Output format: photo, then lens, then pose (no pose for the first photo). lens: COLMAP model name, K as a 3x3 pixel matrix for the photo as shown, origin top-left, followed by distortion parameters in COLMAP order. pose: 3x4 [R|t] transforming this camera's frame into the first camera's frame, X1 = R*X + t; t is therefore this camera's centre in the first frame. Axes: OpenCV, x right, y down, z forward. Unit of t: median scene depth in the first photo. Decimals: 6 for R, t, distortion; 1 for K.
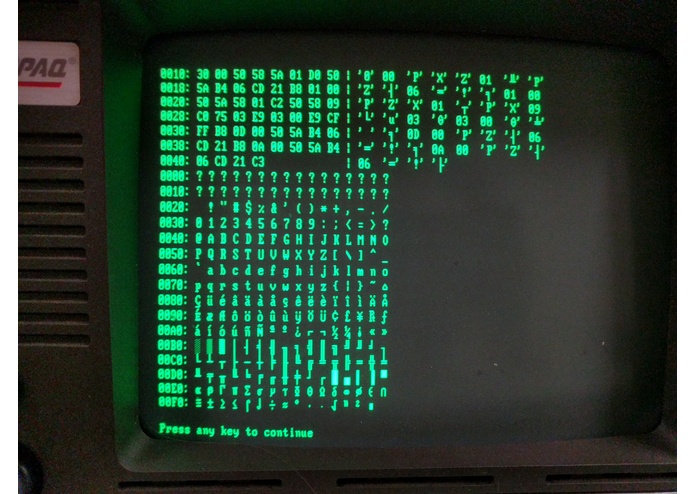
lens RADIAL K [[480.7, 0, 342.8], [0, 480.7, 251.7], [0, 0, 1]] dist [-0.012986, 0.002023]
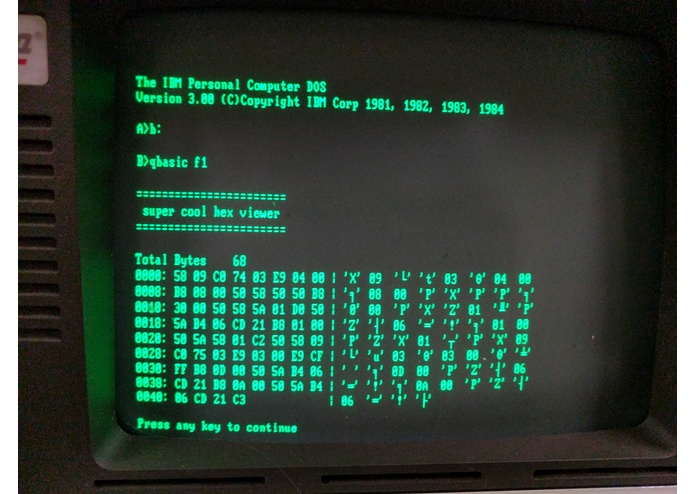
lens RADIAL K [[510.0, 0, 355.9], [0, 510.0, 246.9], [0, 0, 1]] dist [0.002405, 0.001891]
pose [[0.998598, 0.023304, 0.047521, 0.004976], [-0.028759, 0.992651, 0.117543, -0.614236], [-0.044432, -0.118745, 0.991930, -0.003421]]
